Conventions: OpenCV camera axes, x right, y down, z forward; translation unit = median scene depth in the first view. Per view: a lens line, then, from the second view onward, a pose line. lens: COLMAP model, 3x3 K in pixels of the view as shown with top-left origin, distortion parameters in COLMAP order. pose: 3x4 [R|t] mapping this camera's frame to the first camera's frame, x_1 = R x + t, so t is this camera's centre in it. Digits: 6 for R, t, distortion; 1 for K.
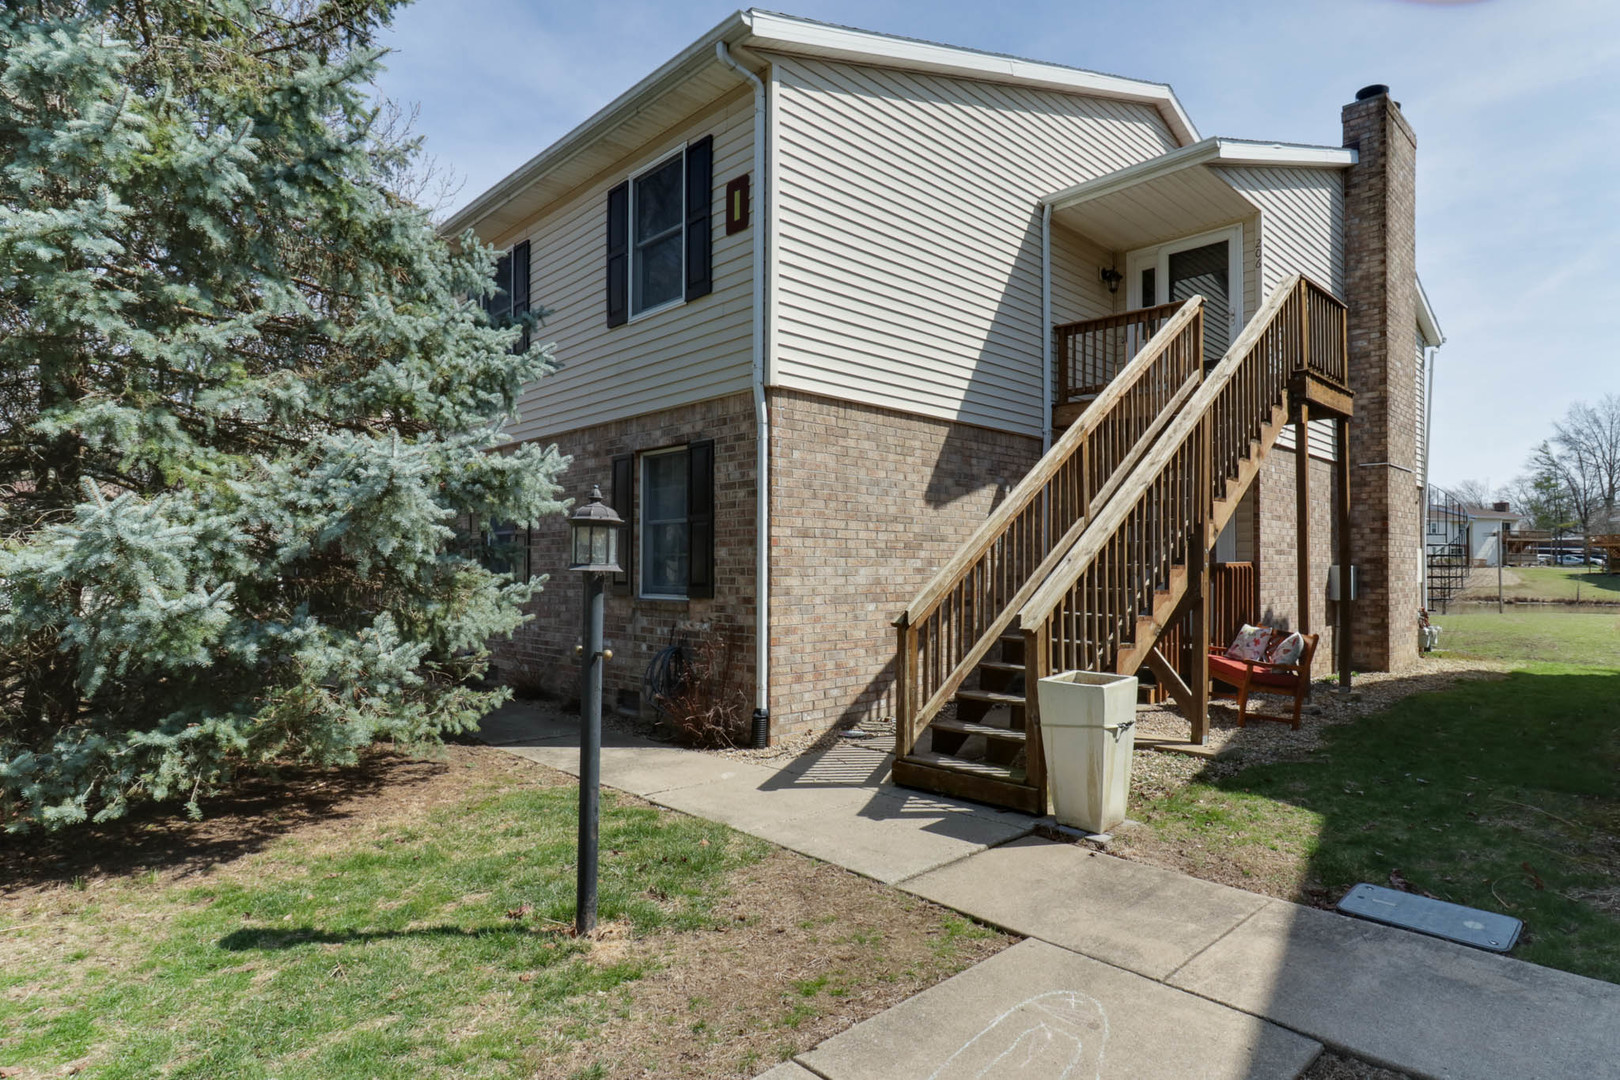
lens RADIAL K [[862.1, 0, 815.0], [0, 862.1, 549.9], [0, 0, 1]] dist [-0.002378, -0.000531]
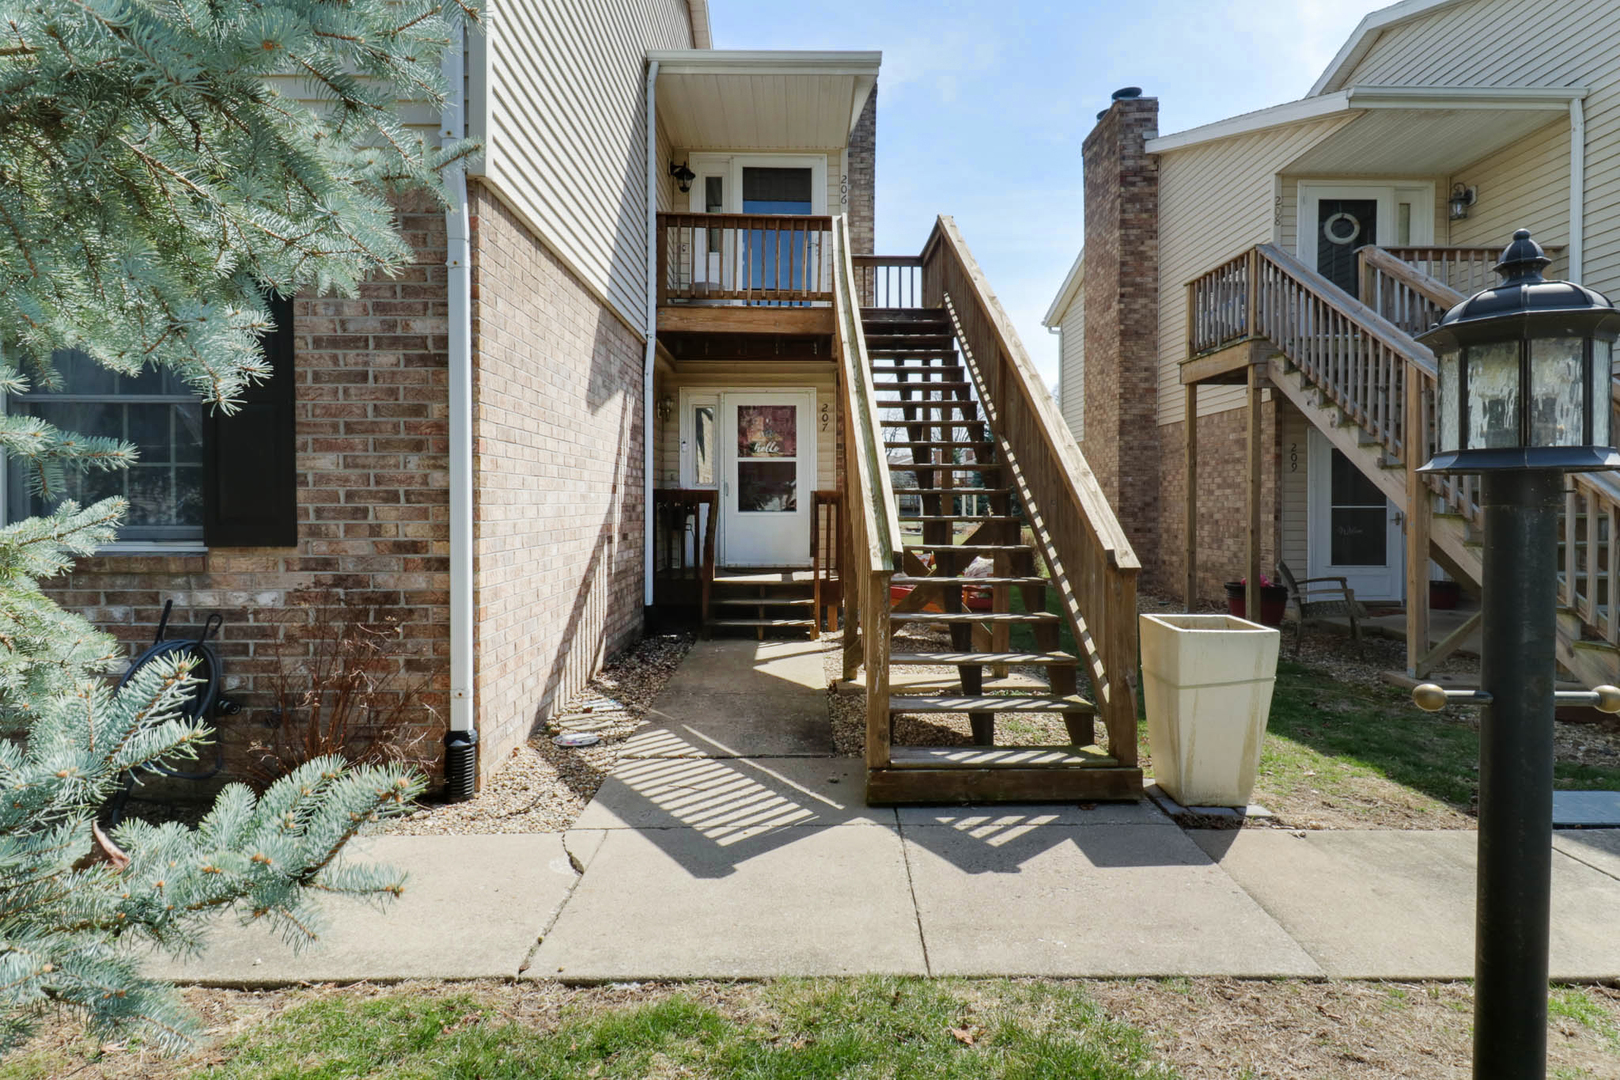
lens RADIAL K [[835.5, 0, 820.3], [0, 835.5, 516.6], [0, 0, 1]] dist [0.006368, -0.000303]
pose [[0.672543, -0.012125, 0.739959, -0.416947], [-0.018535, 0.999276, 0.033220, 0.020245], [-0.739826, -0.036057, 0.671831, 0.578540]]
